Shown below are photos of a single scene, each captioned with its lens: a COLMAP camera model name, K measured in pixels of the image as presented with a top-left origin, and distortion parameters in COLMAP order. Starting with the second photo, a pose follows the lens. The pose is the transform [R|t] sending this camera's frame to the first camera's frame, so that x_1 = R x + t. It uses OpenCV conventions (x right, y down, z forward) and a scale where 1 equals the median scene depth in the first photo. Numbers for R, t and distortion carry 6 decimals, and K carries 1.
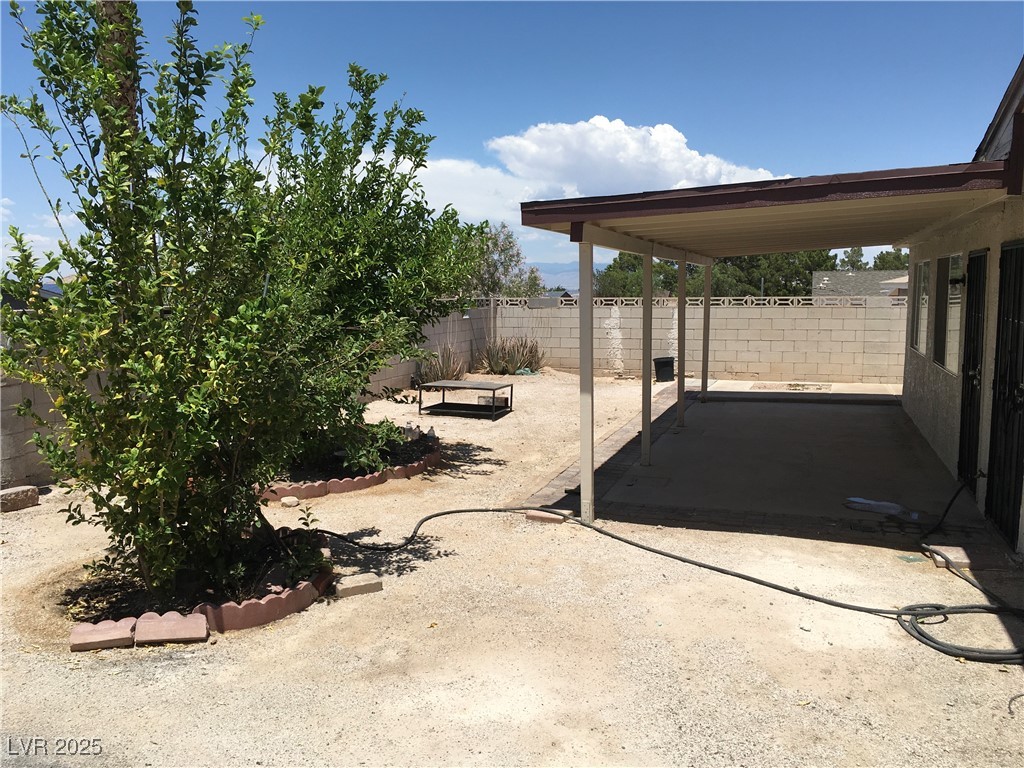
lens RADIAL K [[868.5, 0, 529.0], [0, 868.5, 385.5], [0, 0, 1]] dist [0.072481, -0.077674]
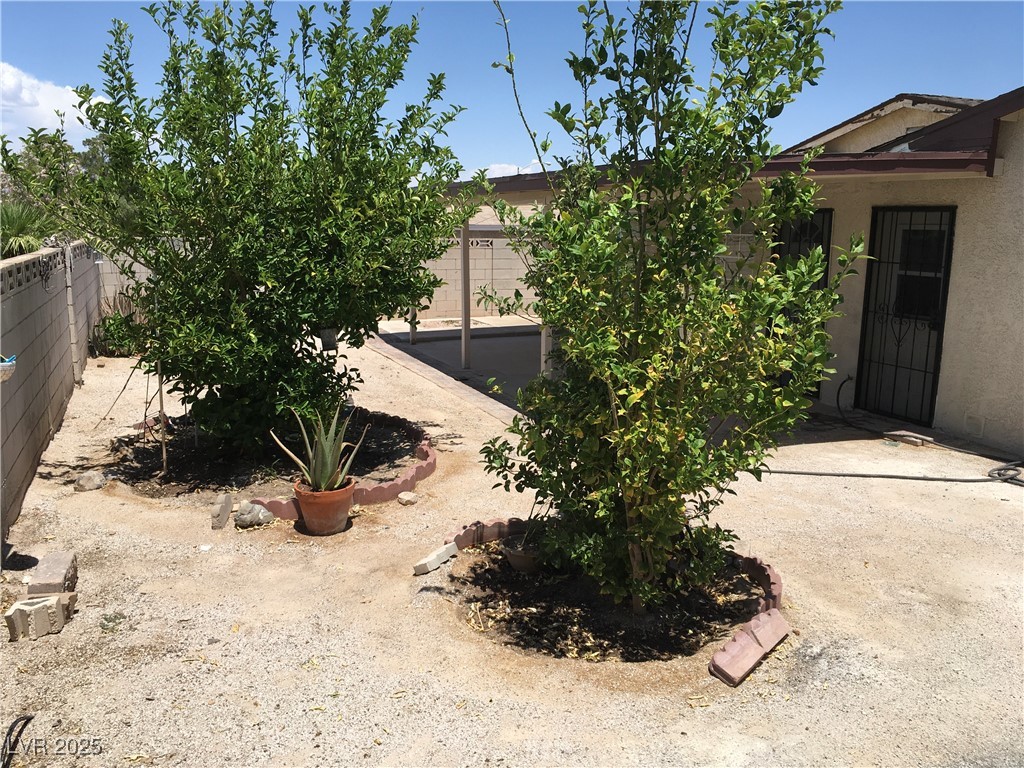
lens RADIAL K [[868.5, 0, 529.0], [0, 868.5, 385.5], [0, 0, 1]] dist [0.072481, -0.077674]
pose [[0.746609, -0.106068, 0.656753, -1.000345], [0.054474, 0.993640, 0.098550, -0.062164], [-0.663029, -0.037802, 0.747638, 0.443728]]
